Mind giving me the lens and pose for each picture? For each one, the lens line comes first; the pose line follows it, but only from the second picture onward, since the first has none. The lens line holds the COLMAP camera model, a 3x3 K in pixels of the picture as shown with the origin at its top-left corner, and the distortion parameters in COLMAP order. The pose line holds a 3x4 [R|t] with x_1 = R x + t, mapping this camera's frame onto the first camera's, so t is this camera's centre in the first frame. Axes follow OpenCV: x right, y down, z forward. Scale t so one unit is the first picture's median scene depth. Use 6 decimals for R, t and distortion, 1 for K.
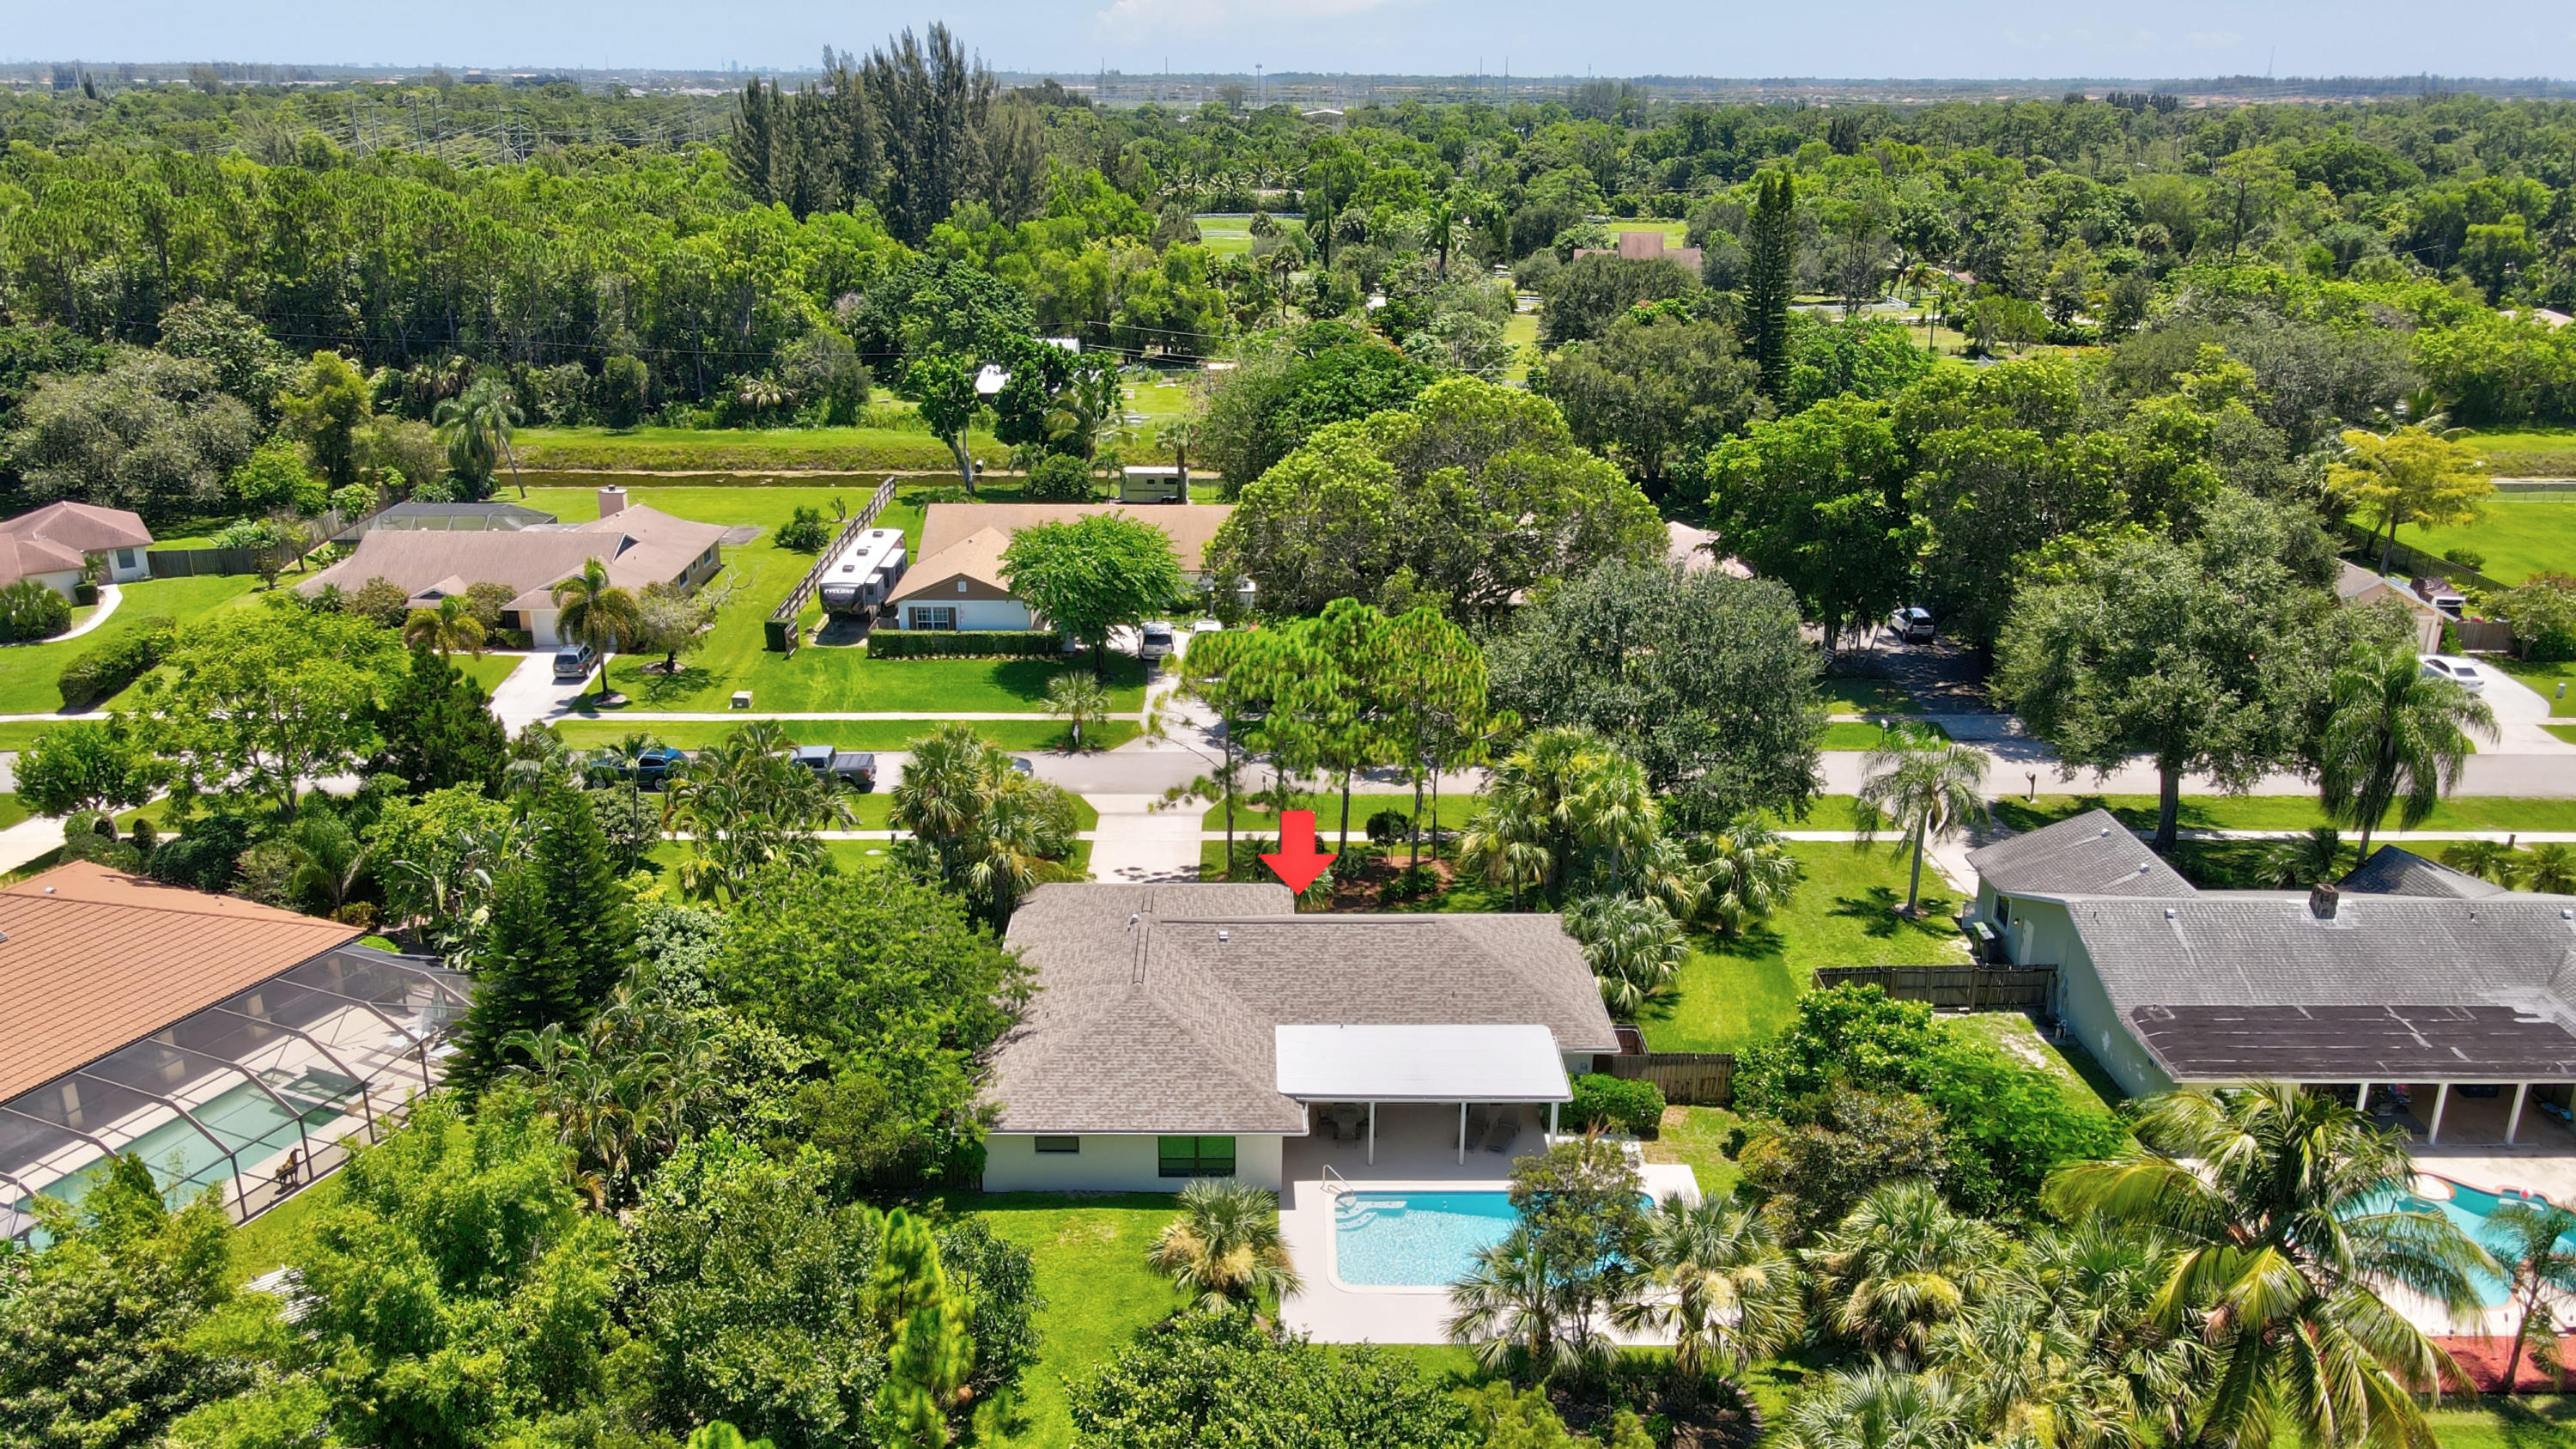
lens RADIAL K [[1902.7, 0, 1274.5], [0, 1902.7, 736.2], [0, 0, 1]] dist [-0.007063, 0.038739]
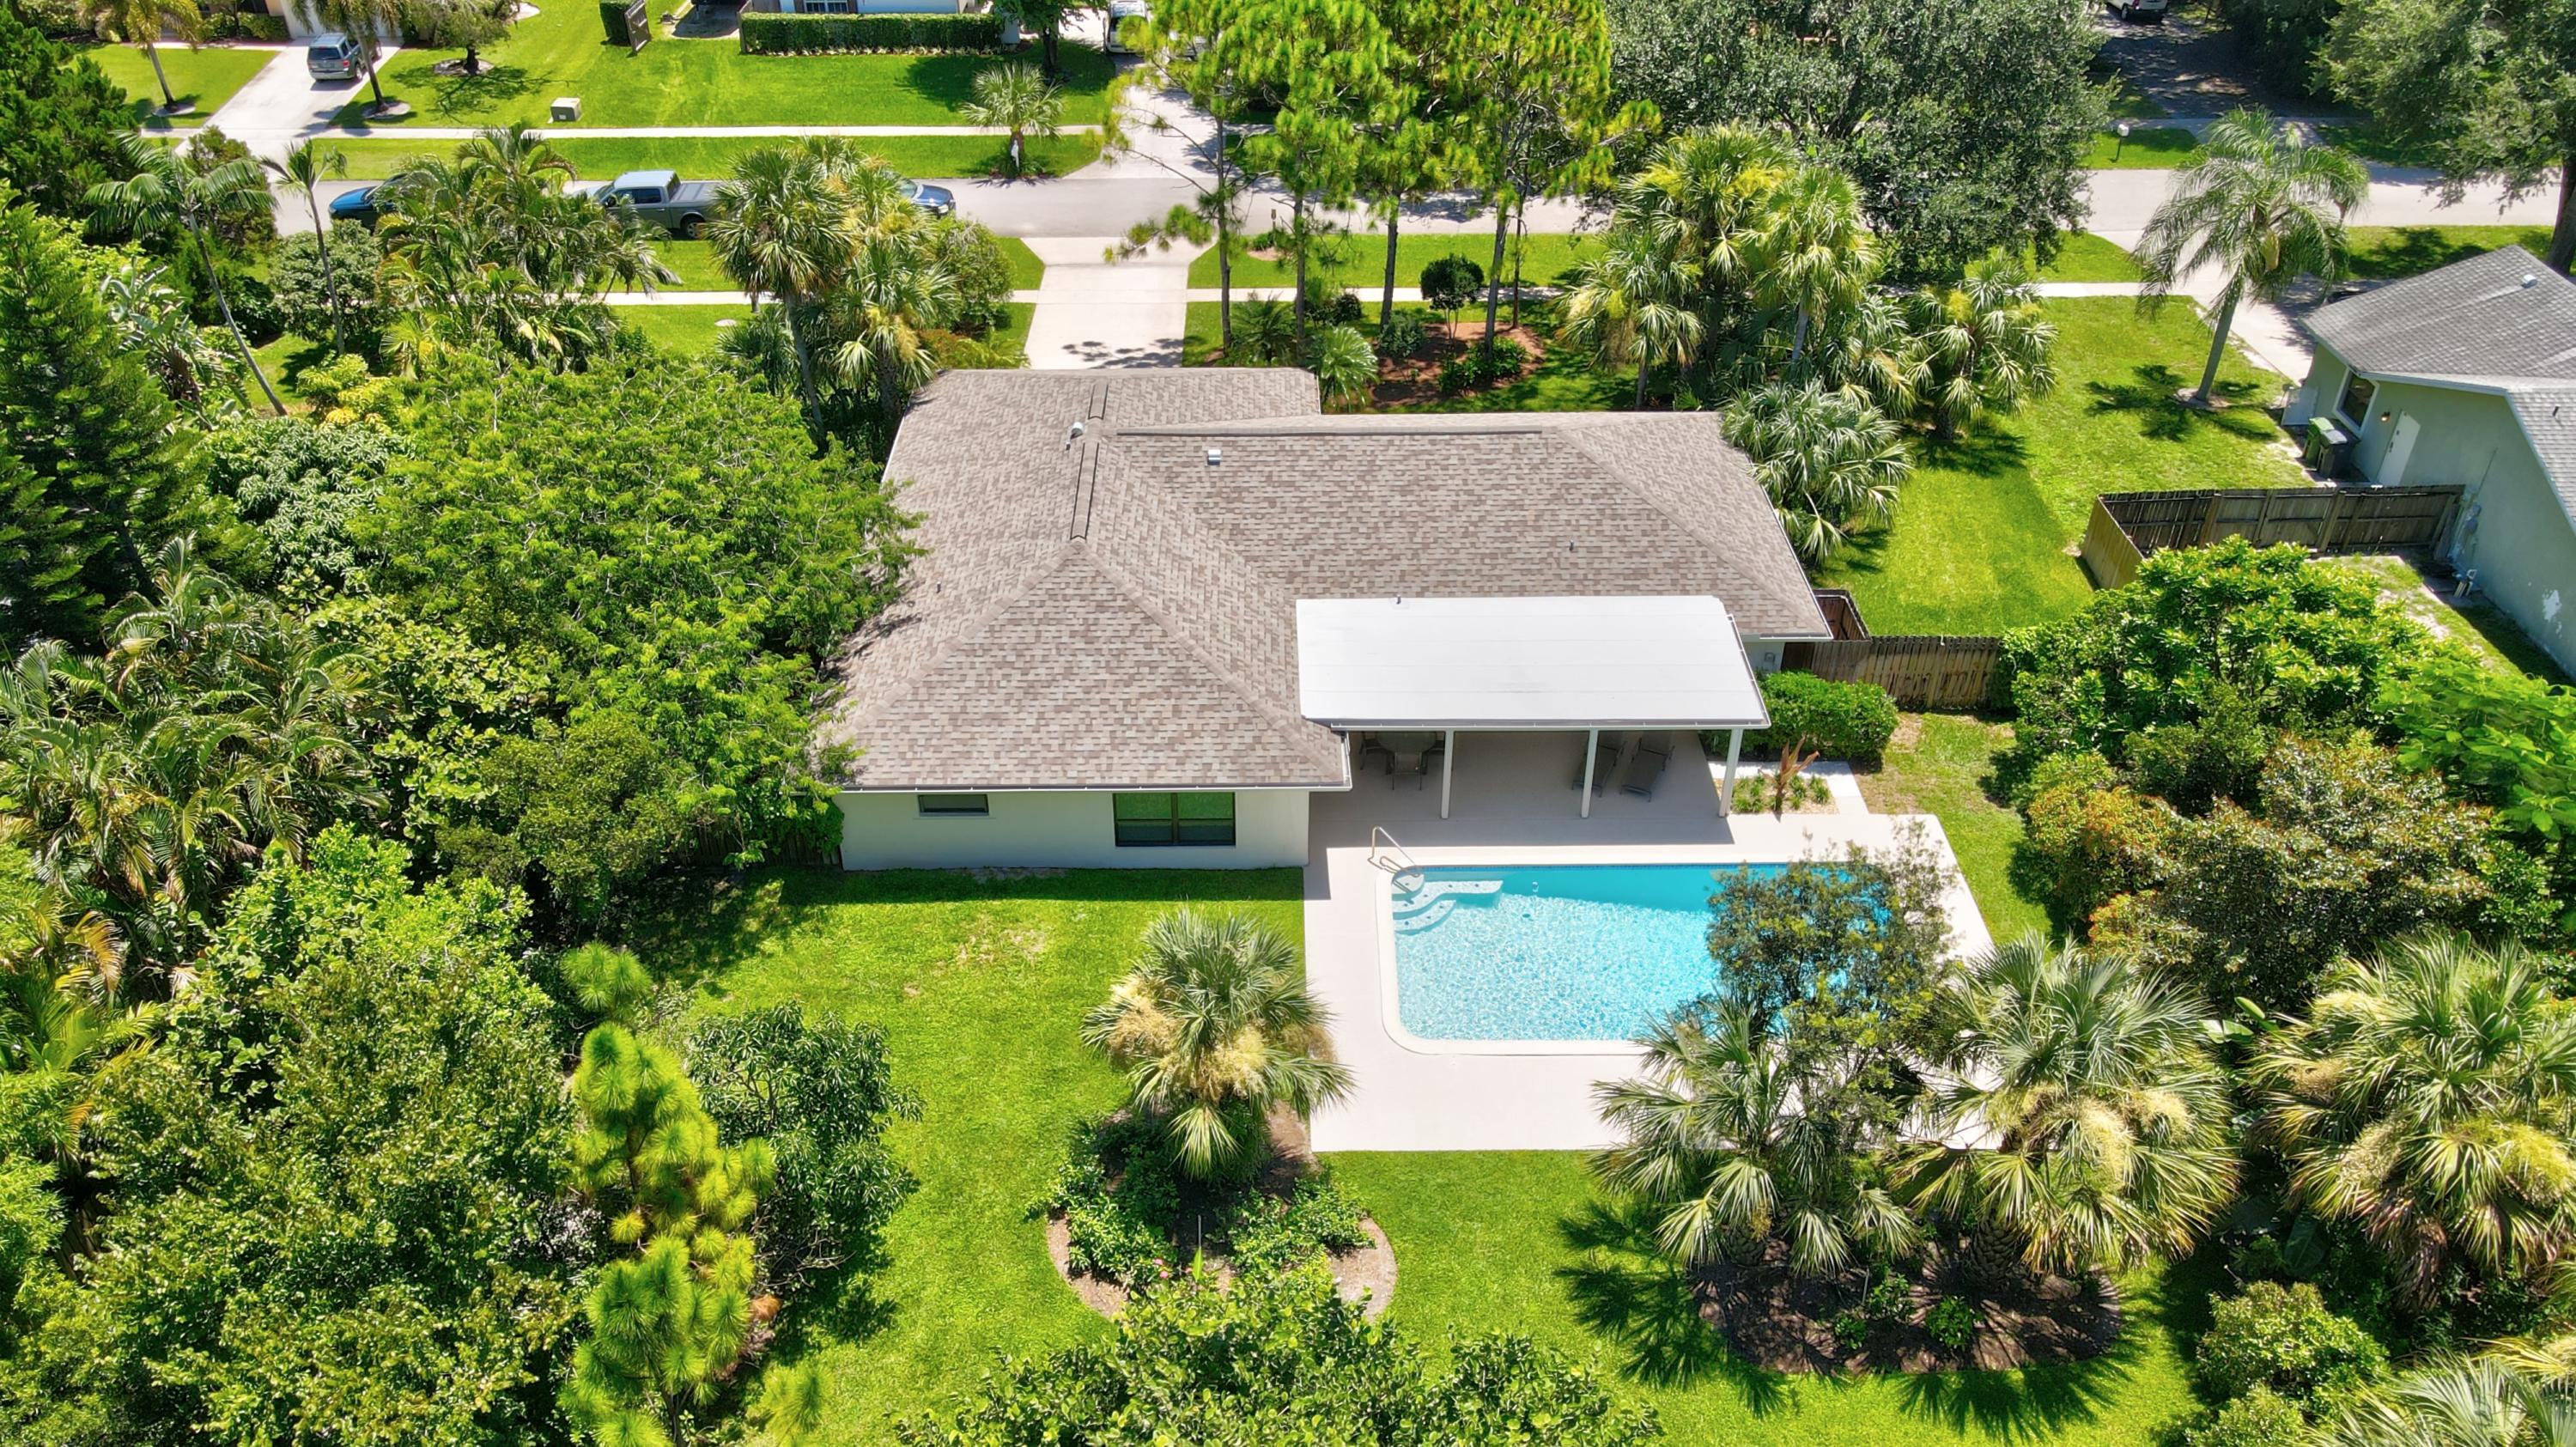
lens RADIAL K [[1902.6, 0, 1274.5], [0, 1902.6, 735.2], [0, 0, 1]] dist [-0.007063, 0.038739]
pose [[0.999971, -0.005759, -0.005013, -0.003118], [0.006929, 0.960314, 0.278834, 0.013408], [0.003209, -0.278861, 0.960326, 0.303619]]
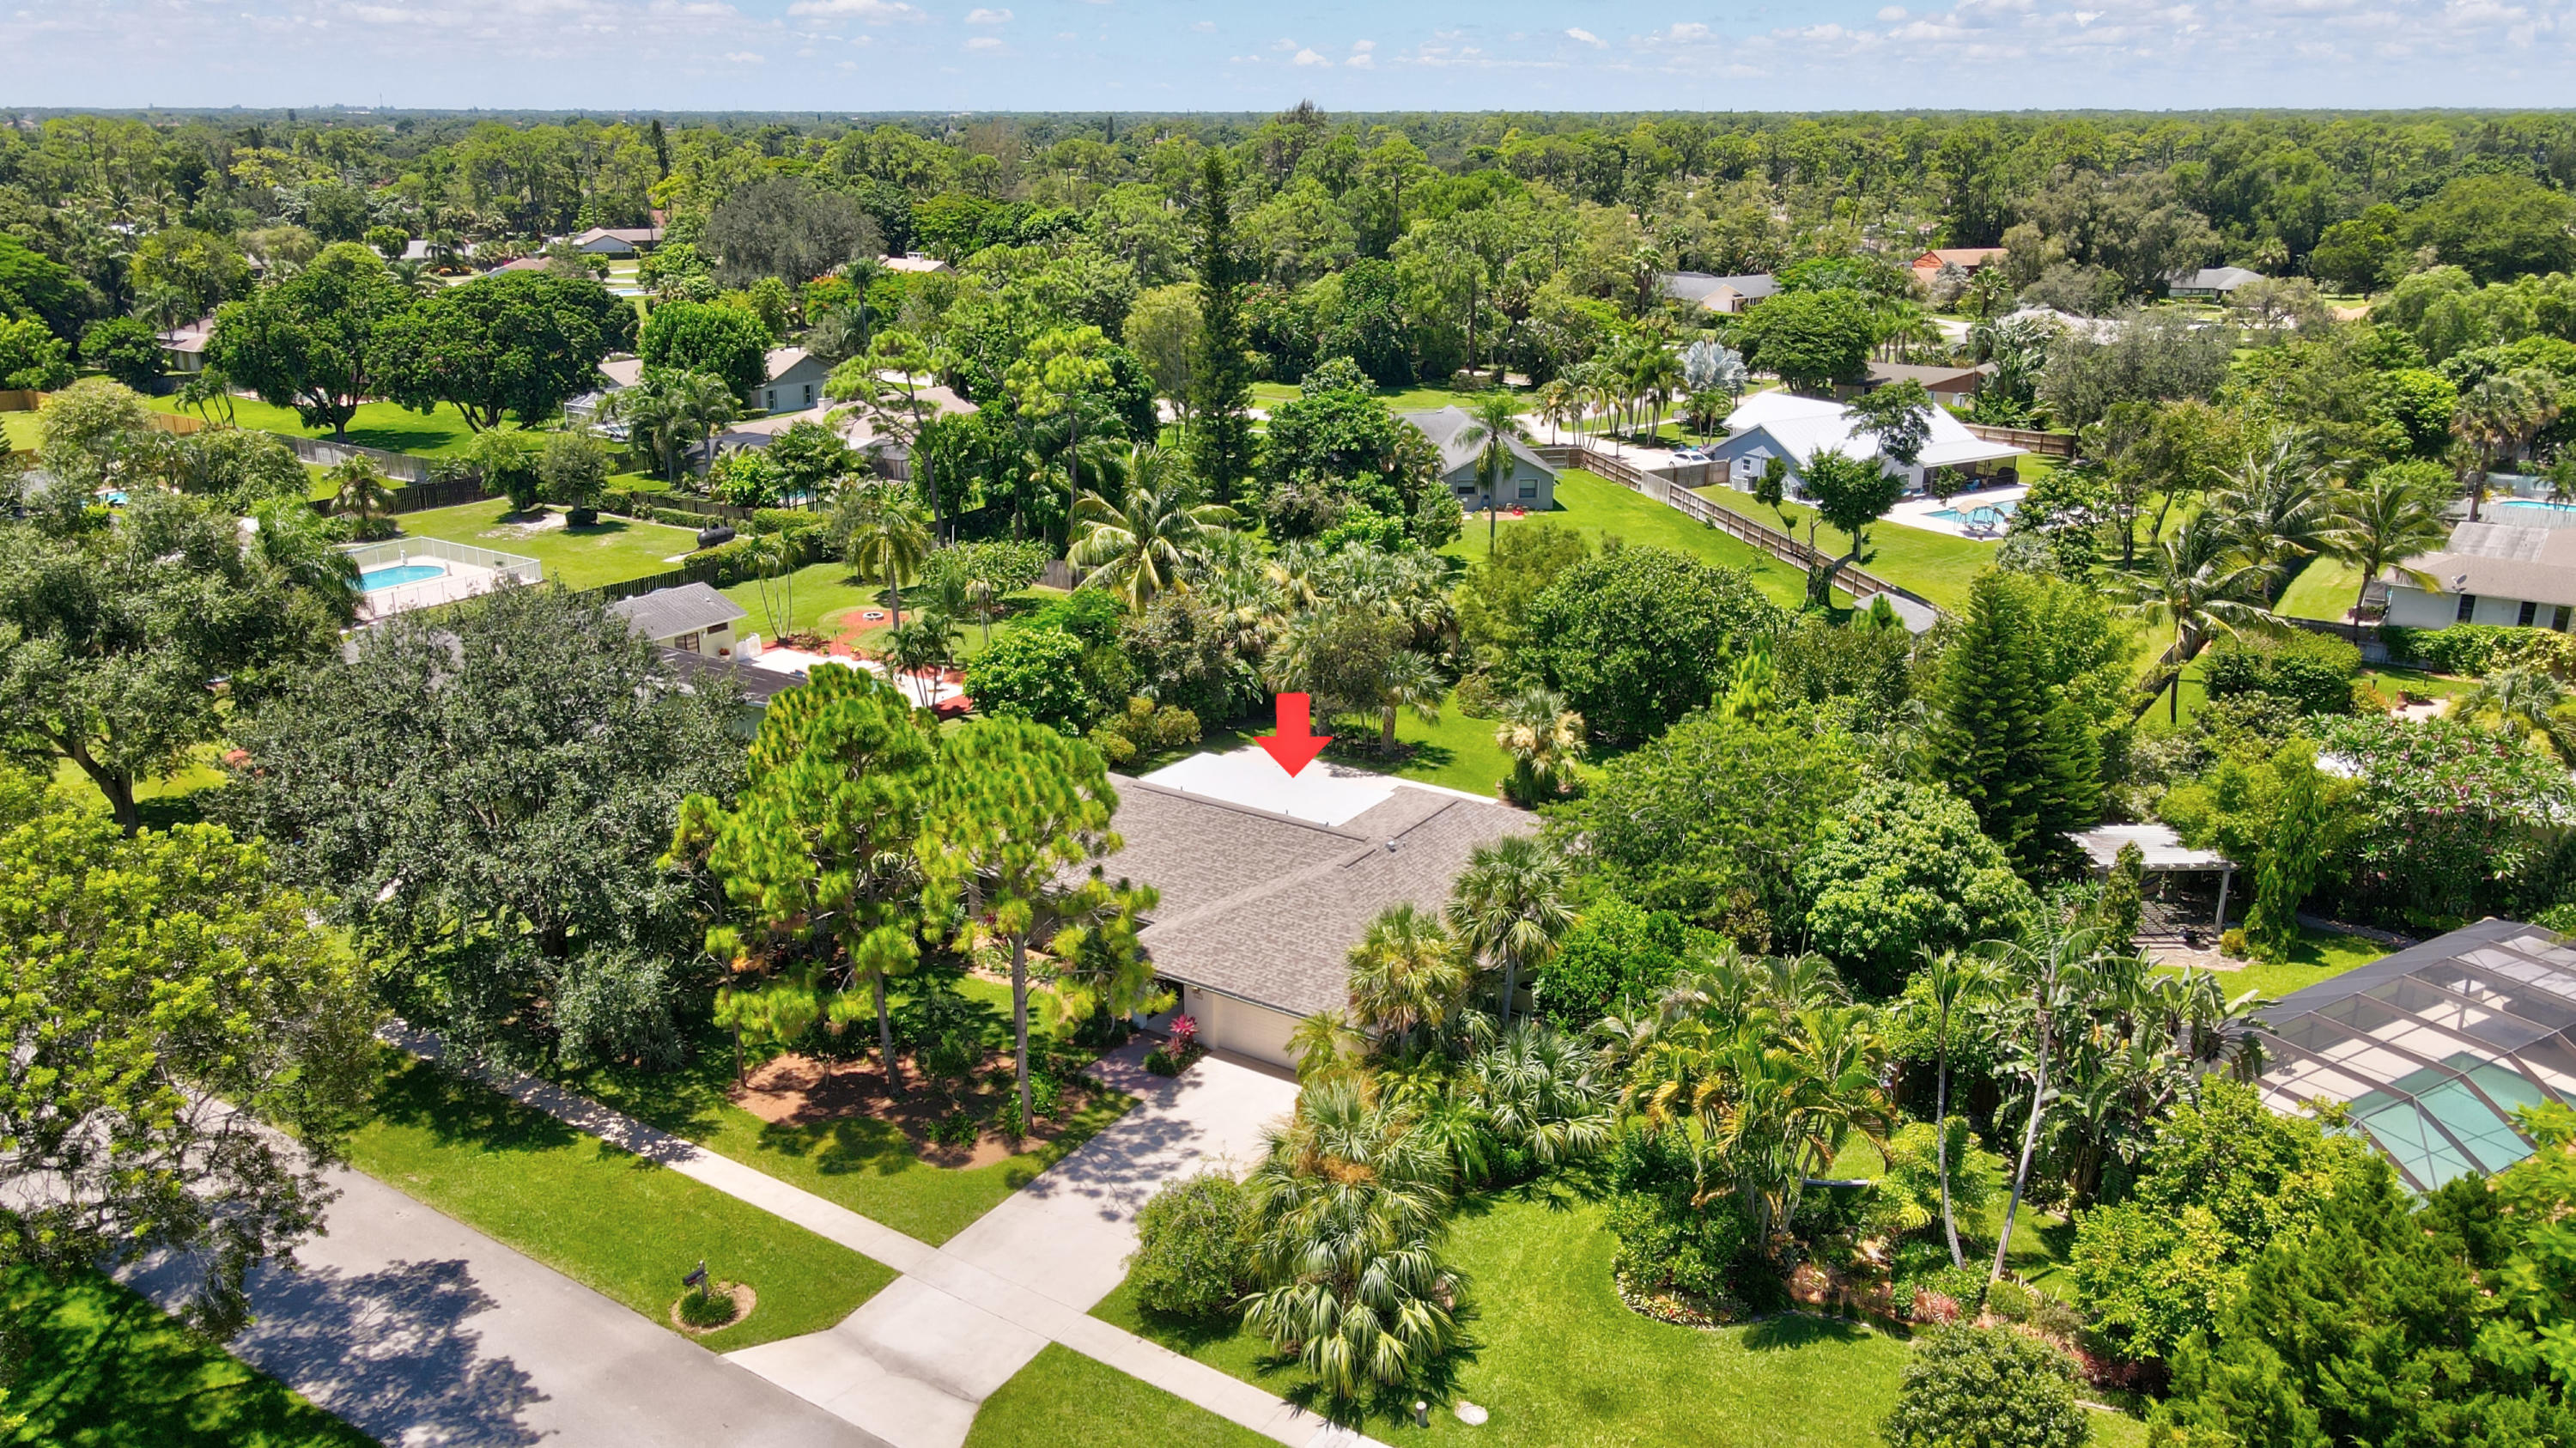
lens RADIAL K [[1902.7, 0, 1274.5], [0, 1902.7, 735.7], [0, 0, 1]] dist [-0.007063, 0.038739]
pose [[-0.823338, -0.186346, 0.536088, -0.447148], [0.182269, 0.807711, 0.560697, -0.414934], [-0.537488, 0.559355, -0.631054, 1.379255]]
